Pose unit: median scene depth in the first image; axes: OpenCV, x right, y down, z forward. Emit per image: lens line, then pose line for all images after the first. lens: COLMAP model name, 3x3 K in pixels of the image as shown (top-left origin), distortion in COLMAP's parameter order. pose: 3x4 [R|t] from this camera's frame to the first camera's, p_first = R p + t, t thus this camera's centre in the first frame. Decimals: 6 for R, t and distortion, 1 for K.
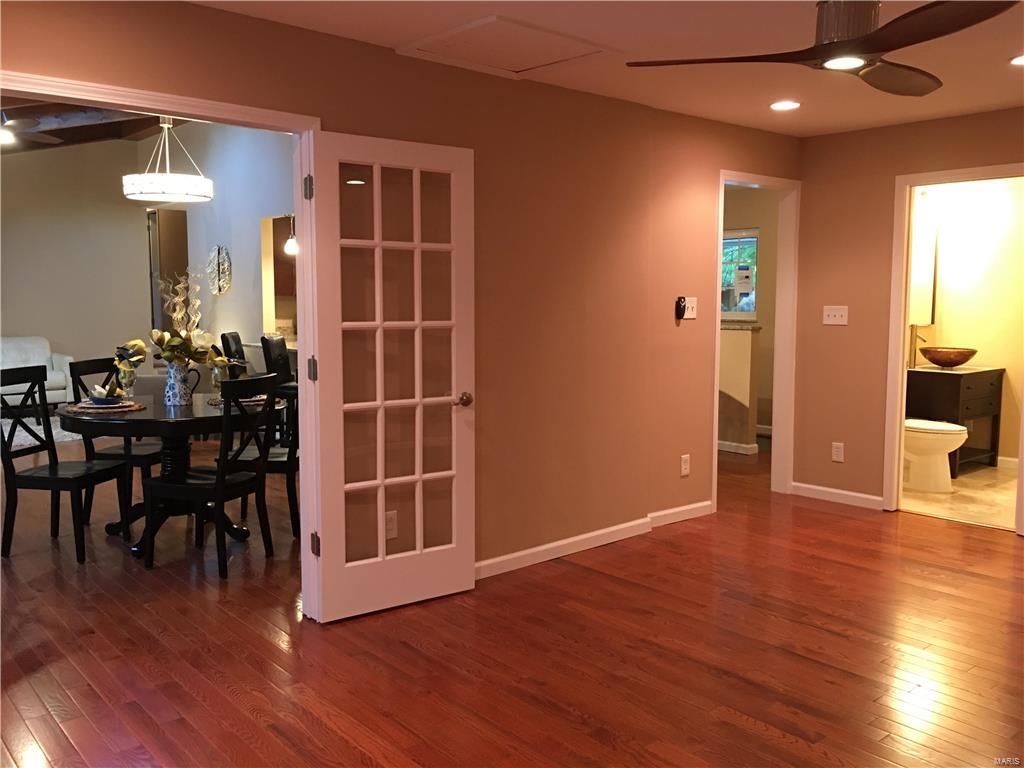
lens RADIAL K [[870.8, 0, 516.6], [0, 870.8, 378.2], [0, 0, 1]] dist [0.076752, -0.113836]
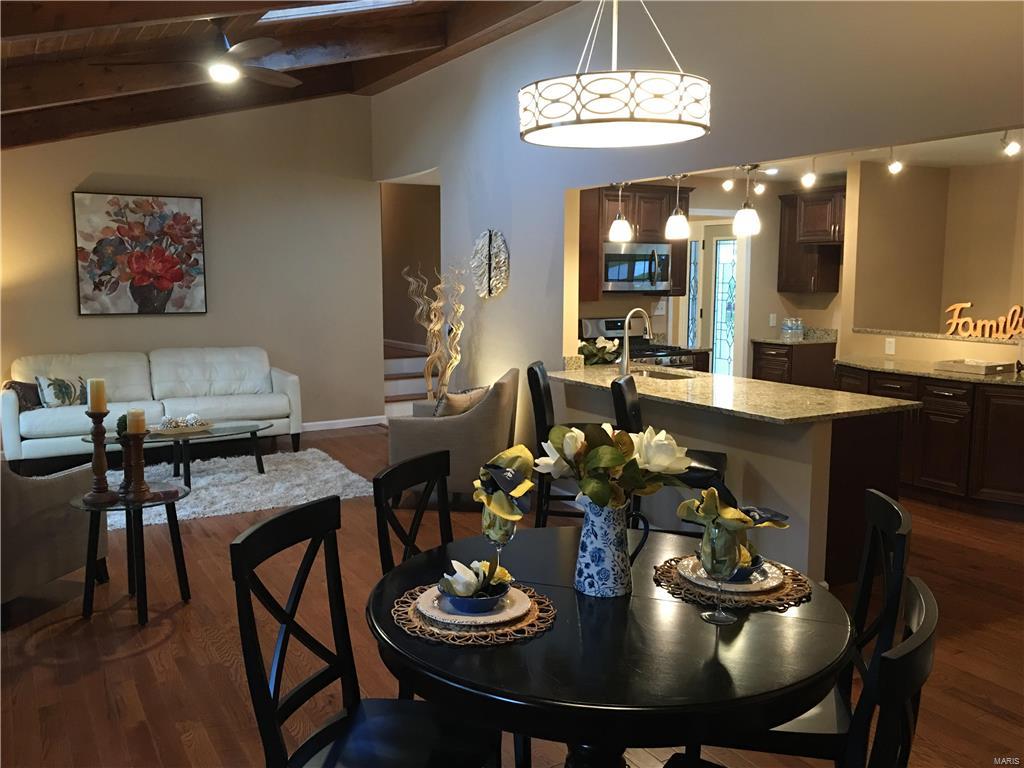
lens RADIAL K [[870.8, 0, 510.8], [0, 870.8, 377.4], [0, 0, 1]] dist [0.076752, -0.113836]
pose [[0.983255, 0.020620, -0.181066, -0.352614], [-0.015808, 0.999484, 0.027978, -0.093154], [0.181550, -0.024647, 0.983073, 0.544185]]
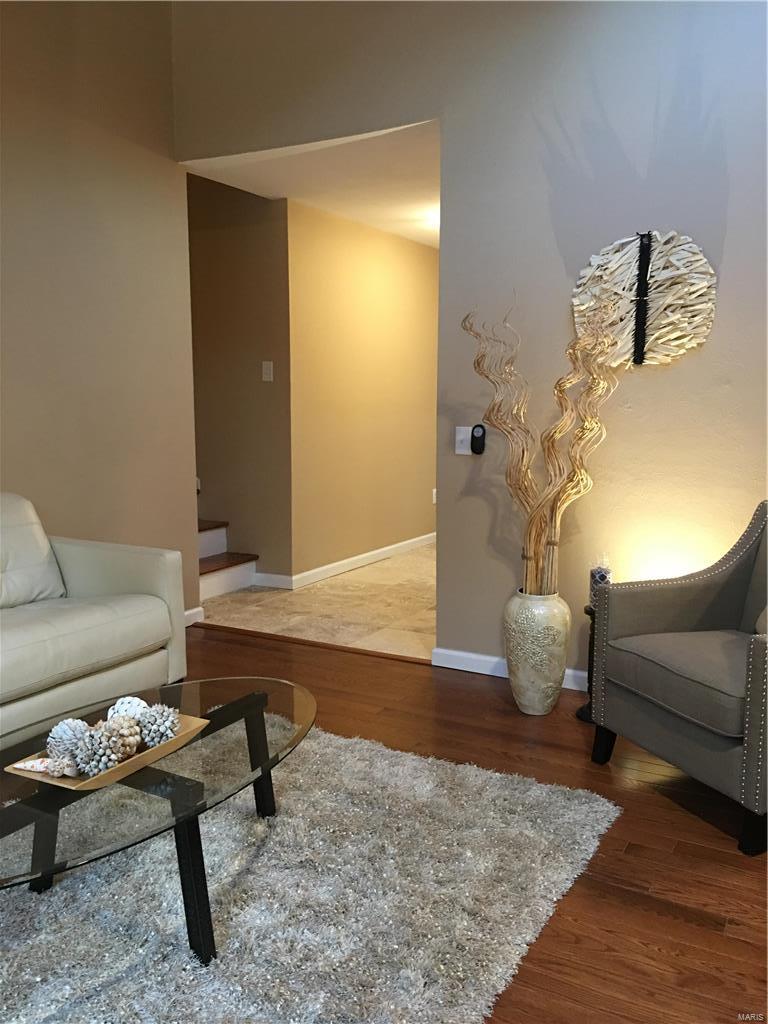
lens RADIAL K [[870.8, 0, 386.7], [0, 870.8, 511.8], [0, 0, 1]] dist [0.076752, -0.113836]
pose [[0.935853, -0.051213, 0.348648, -1.070165], [0.037214, 0.998214, 0.046737, -0.103974], [-0.350419, -0.030765, 0.936088, 1.277149]]
